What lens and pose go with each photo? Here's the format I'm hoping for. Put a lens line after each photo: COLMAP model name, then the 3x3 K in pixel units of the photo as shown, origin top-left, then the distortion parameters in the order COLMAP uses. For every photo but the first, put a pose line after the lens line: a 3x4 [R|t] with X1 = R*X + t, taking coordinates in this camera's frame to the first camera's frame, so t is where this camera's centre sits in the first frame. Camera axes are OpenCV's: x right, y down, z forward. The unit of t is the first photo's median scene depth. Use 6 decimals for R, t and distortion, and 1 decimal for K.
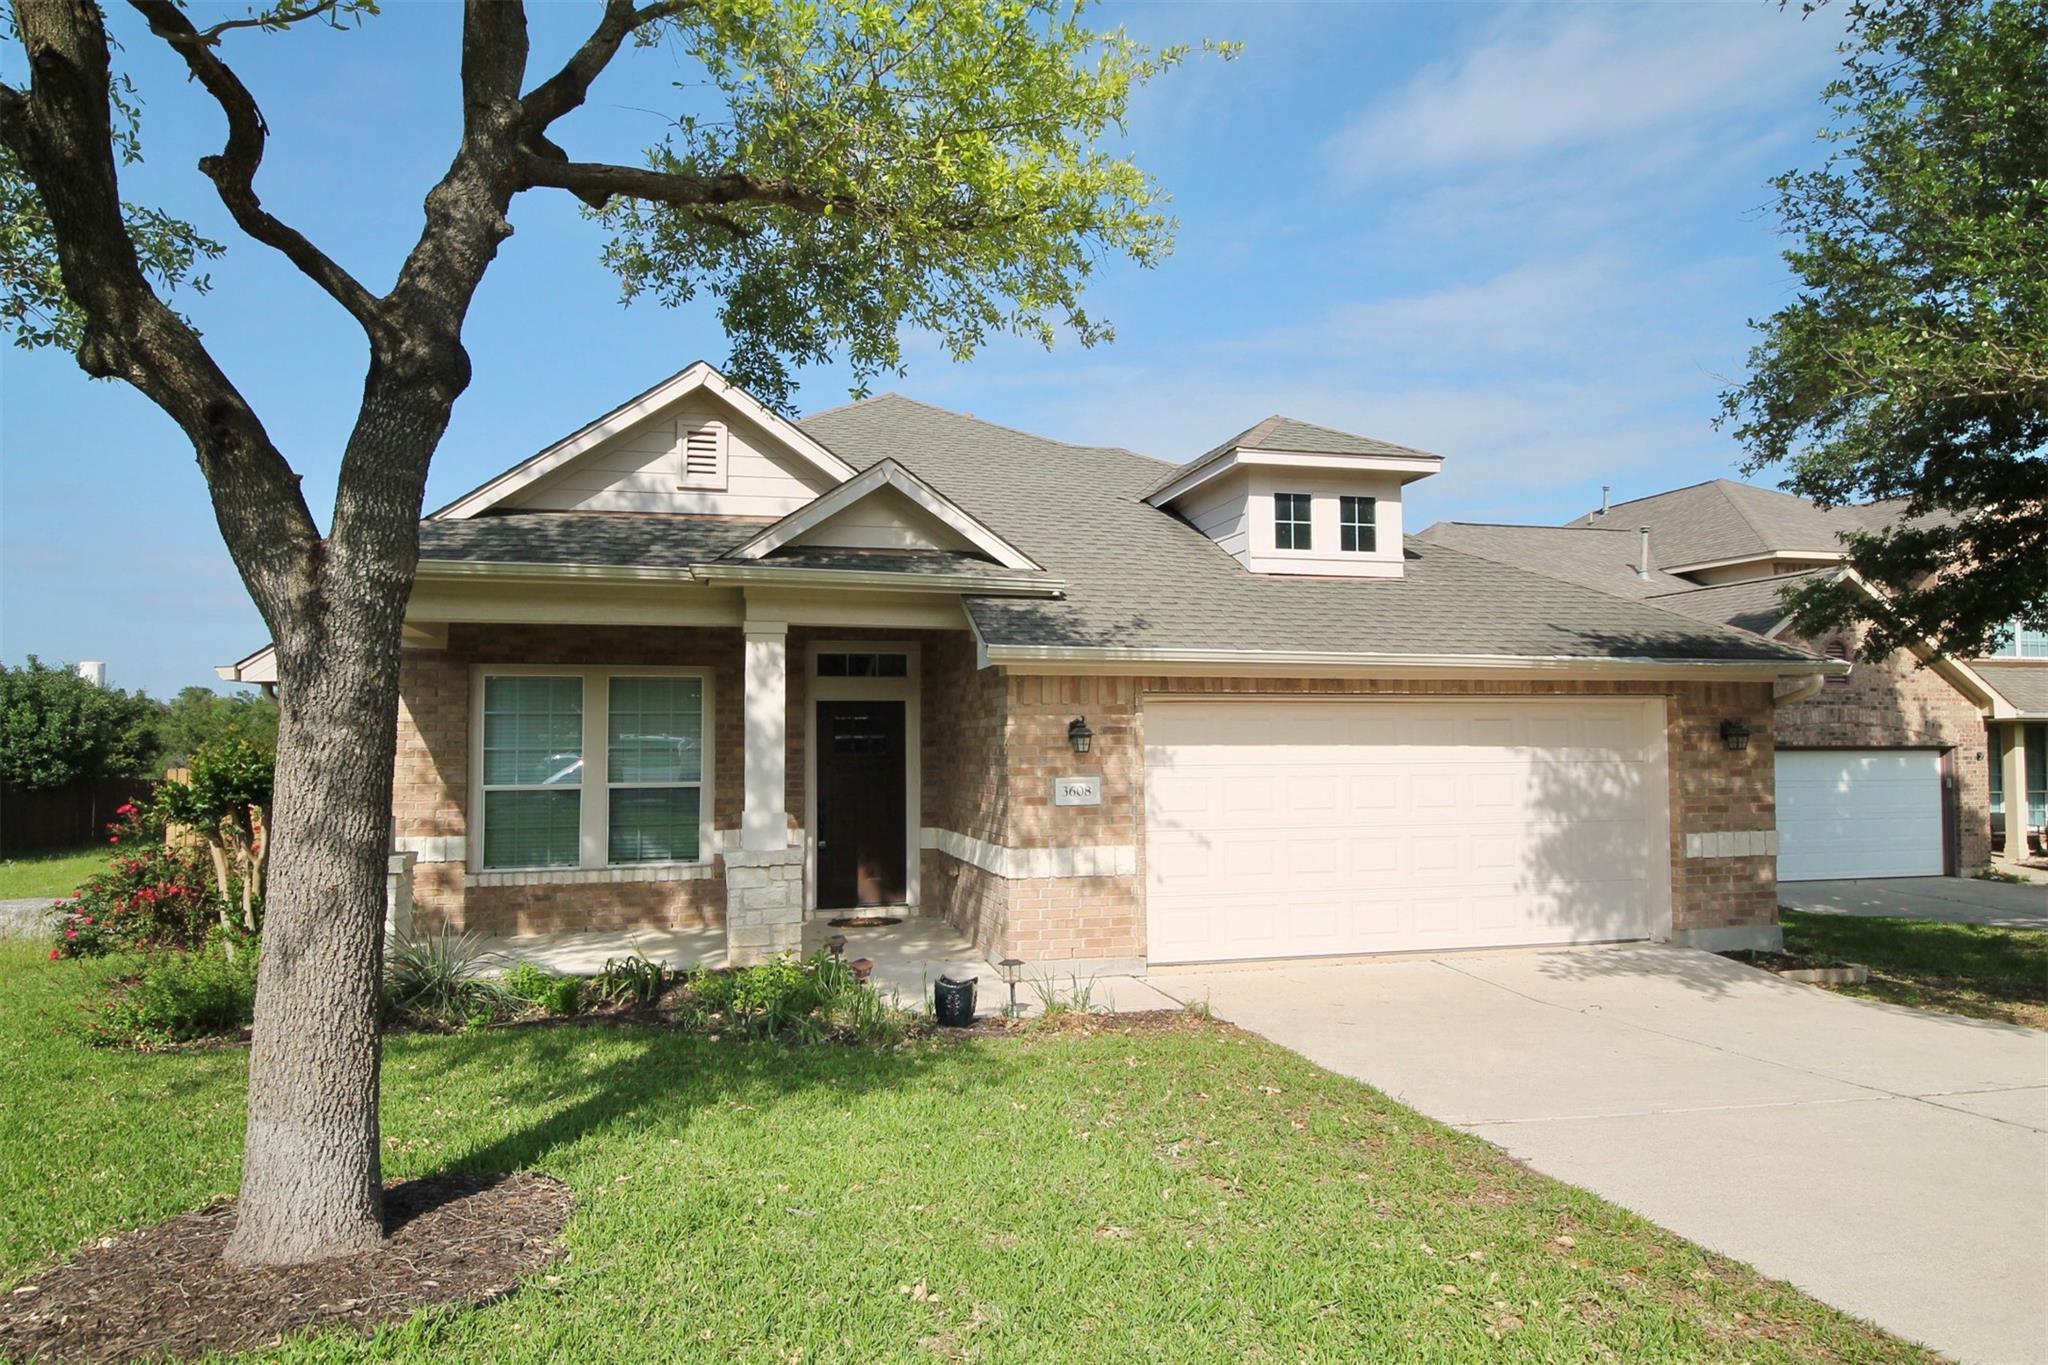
lens RADIAL K [[1209.9, 0, 1023.8], [0, 1209.9, 726.0], [0, 0, 1]] dist [0.059878, 0.000834]
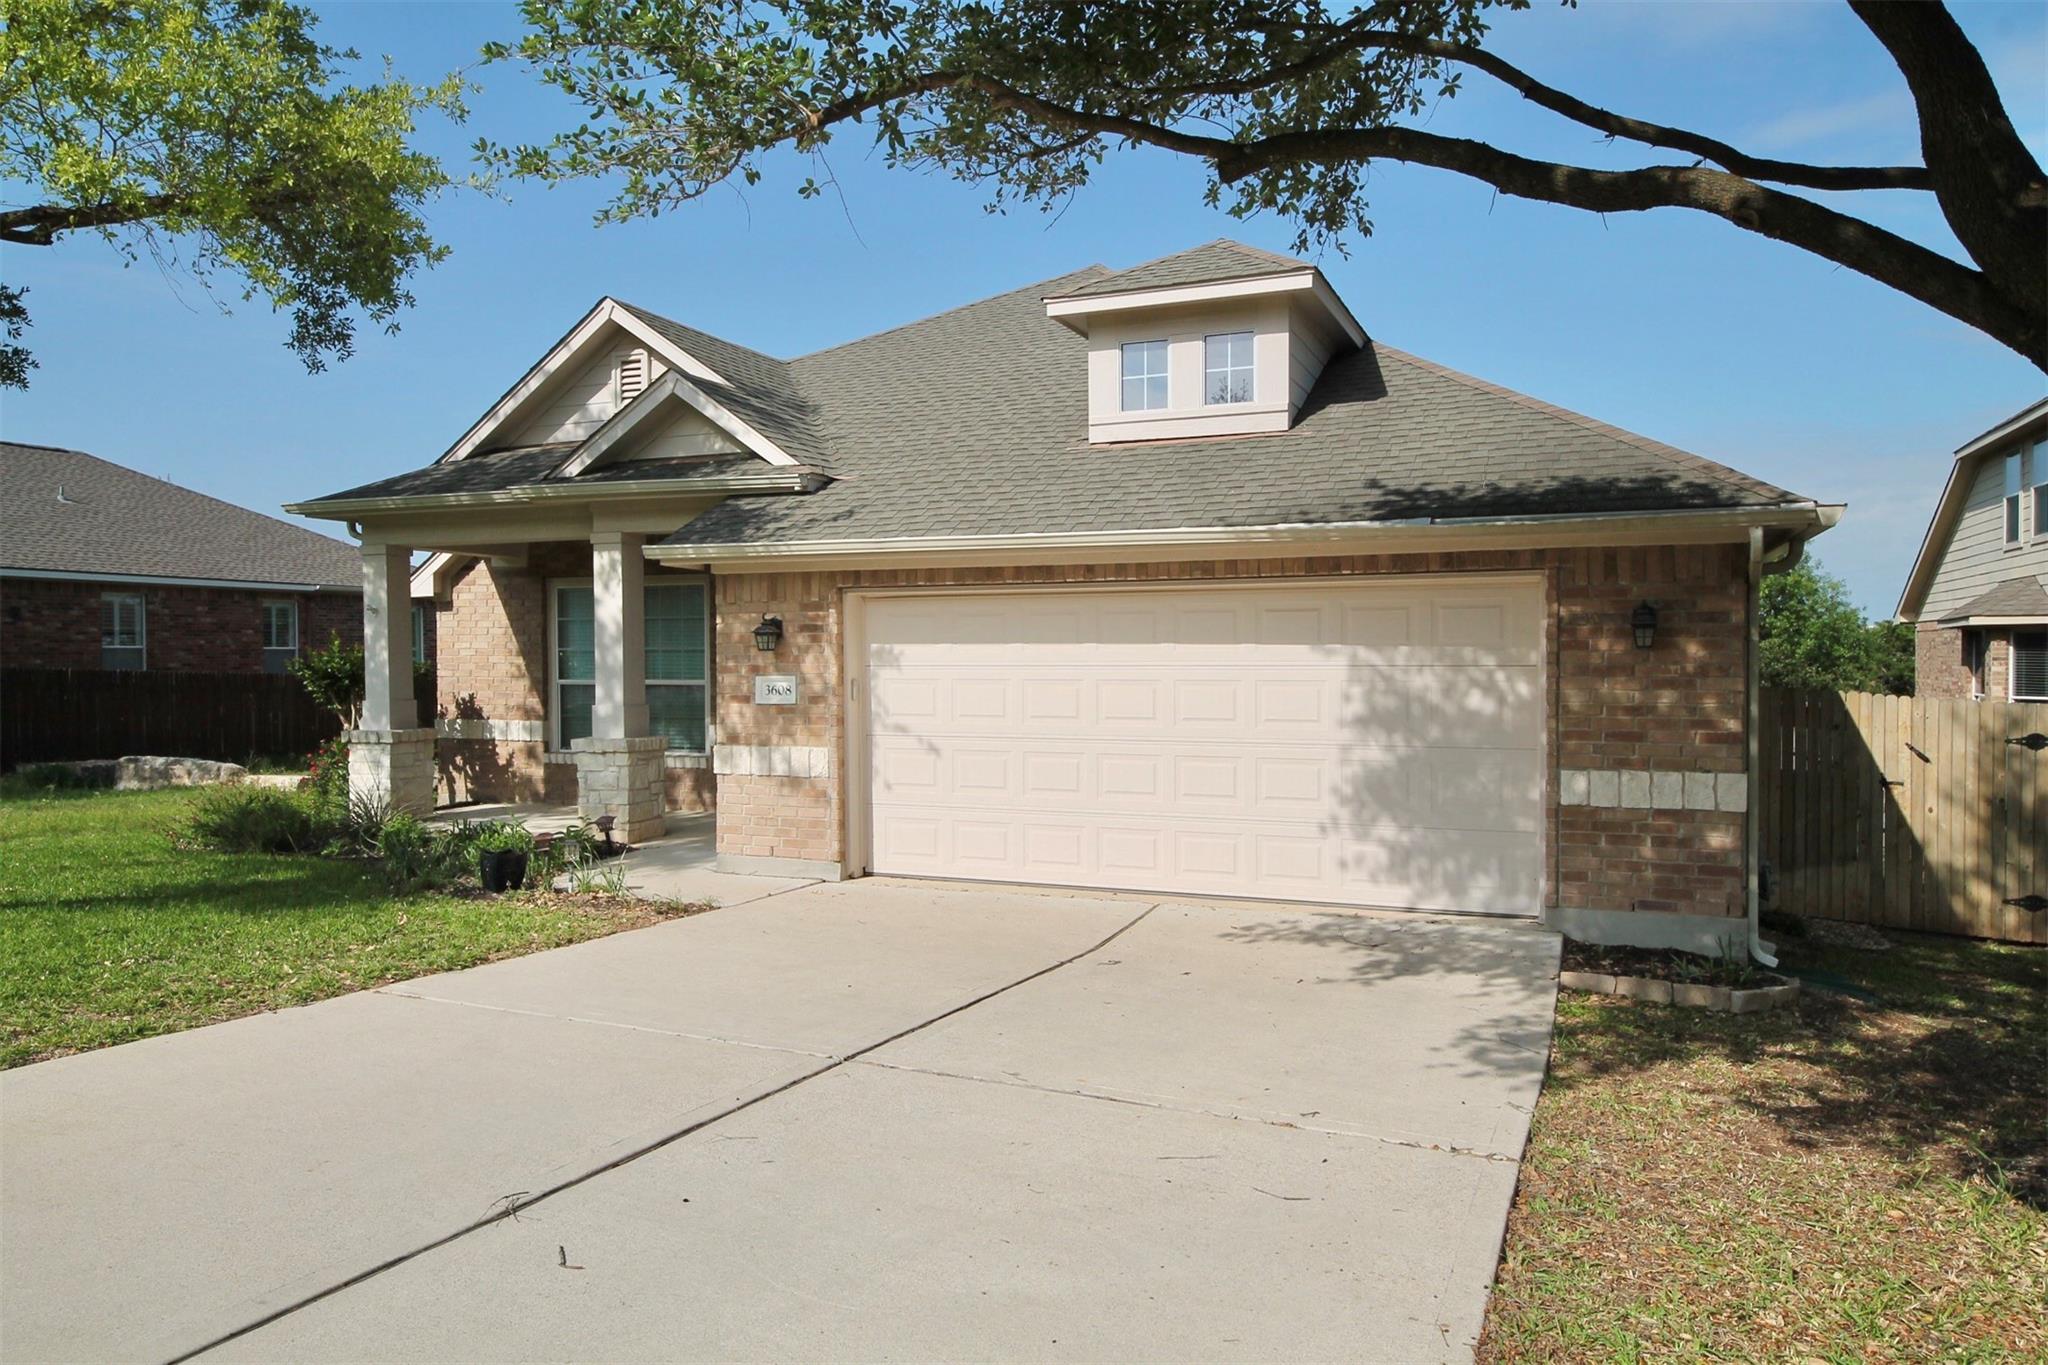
lens RADIAL K [[1359.5, 0, 1023.2], [0, 1359.5, 729.3], [0, 0, 1]] dist [0.079887, 0.000048]
pose [[0.795632, 0.034982, -0.604769, 0.765939], [0.004568, 0.997956, 0.063735, 0.013794], [0.605763, -0.053472, 0.793846, 0.204236]]
